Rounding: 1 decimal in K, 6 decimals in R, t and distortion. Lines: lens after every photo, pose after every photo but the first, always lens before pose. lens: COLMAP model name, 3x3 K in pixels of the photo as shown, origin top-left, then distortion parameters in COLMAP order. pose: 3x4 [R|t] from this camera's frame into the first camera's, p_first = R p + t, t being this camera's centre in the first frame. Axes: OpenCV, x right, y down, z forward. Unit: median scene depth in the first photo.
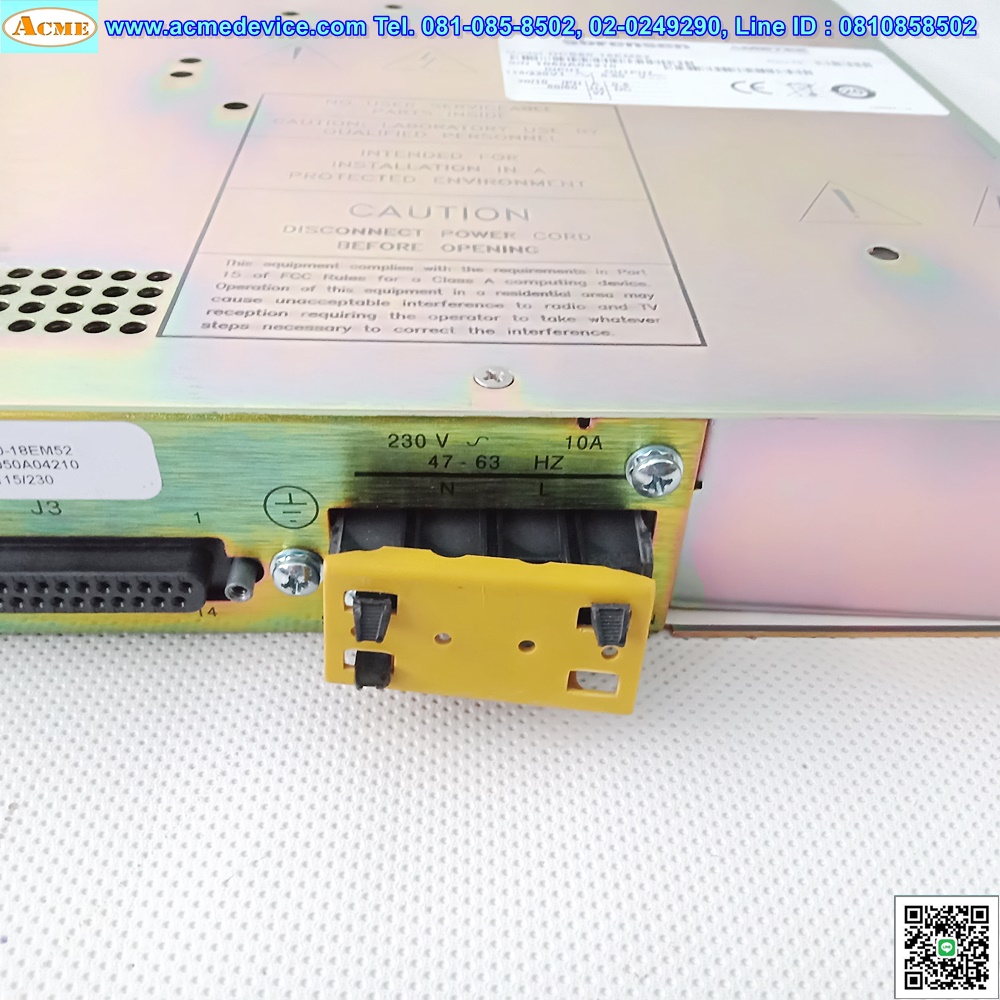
lens RADIAL K [[995.2, 0, 526.5], [0, 995.2, 504.3], [0, 0, 1]] dist [0.034360, 0.000000]
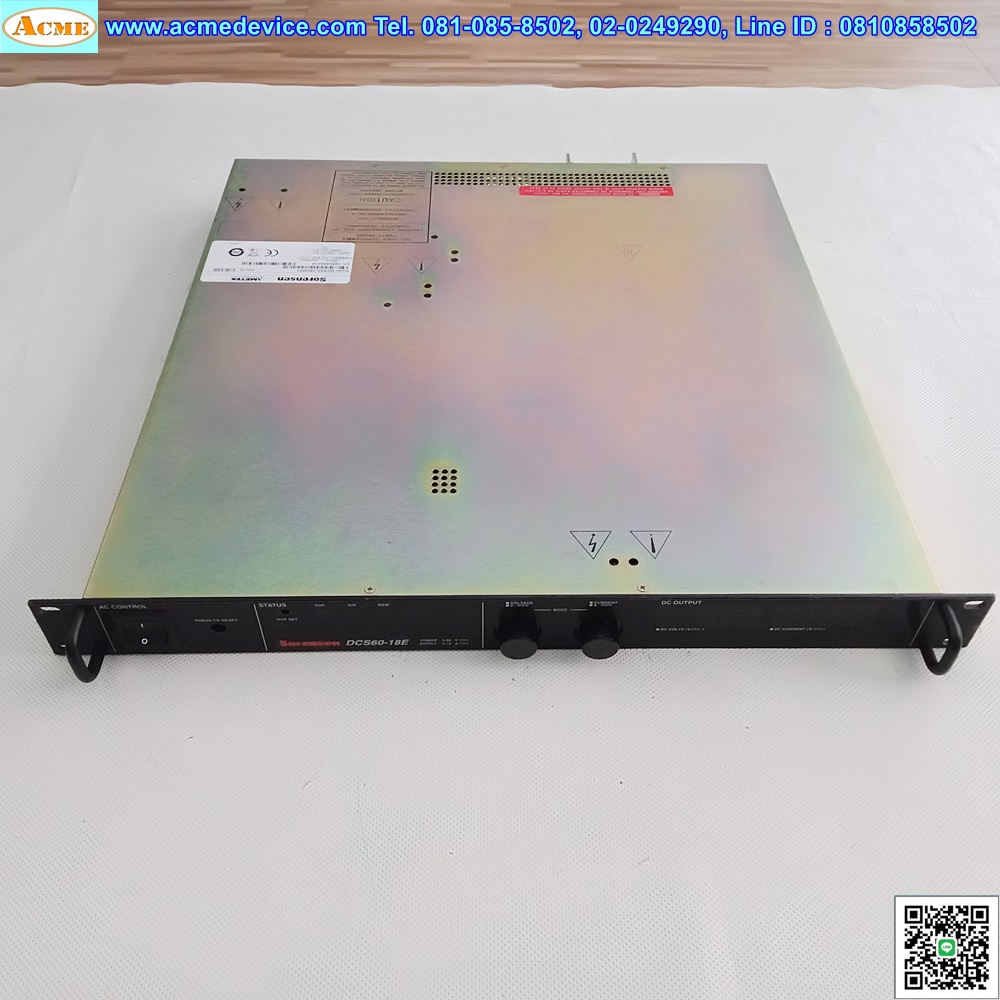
lens RADIAL K [[995.2, 0, 501.9], [0, 995.2, 501.8], [0, 0, 1]] dist [0.034360, 0.000000]
pose [[-0.996640, -0.078267, -0.024137, -0.626743], [-0.029039, 0.062110, 0.997647, -4.675579], [-0.076583, 0.994996, -0.064174, 2.598929]]
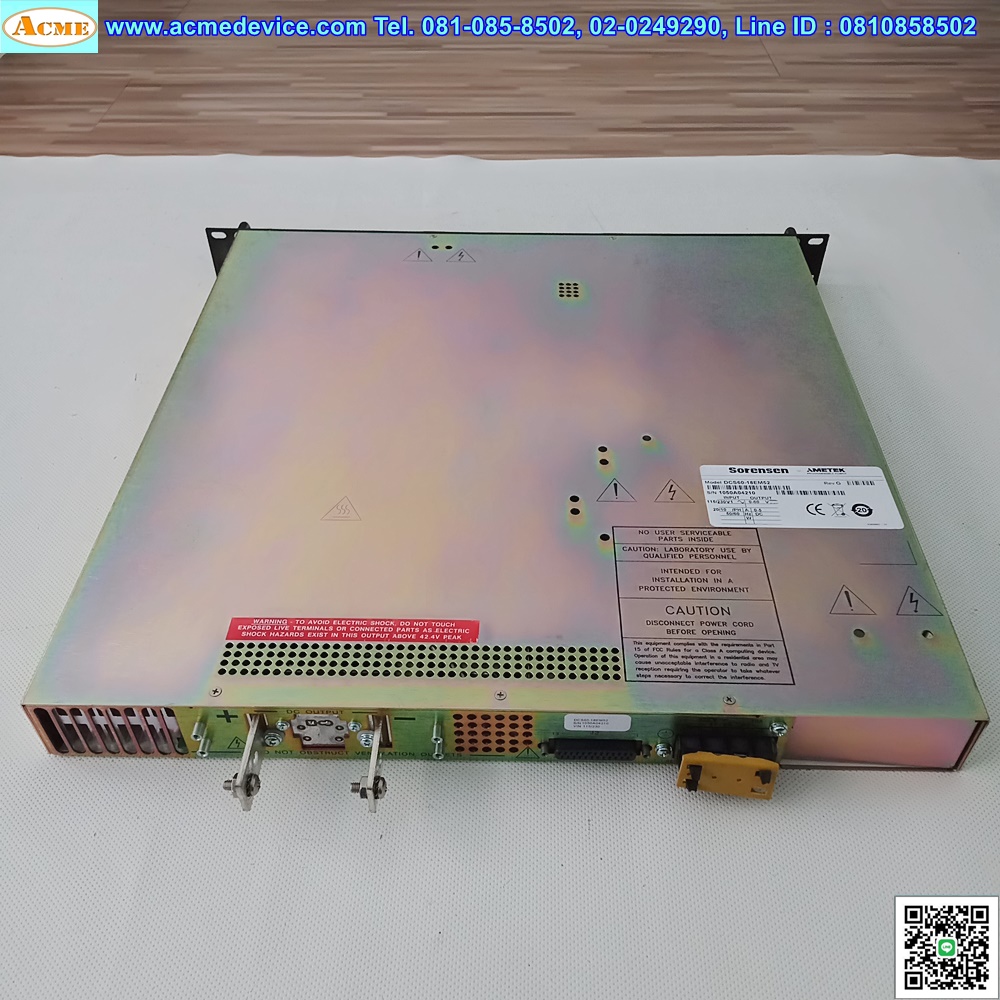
lens RADIAL K [[995.2, 0, 495.6], [0, 995.2, 498.9], [0, 0, 1]] dist [0.034360, 0.000000]
pose [[0.994303, 0.010076, -0.106112, -0.364010], [-0.005382, 0.998998, 0.044434, -0.740623], [0.106453, -0.043610, 0.993361, -1.869904]]
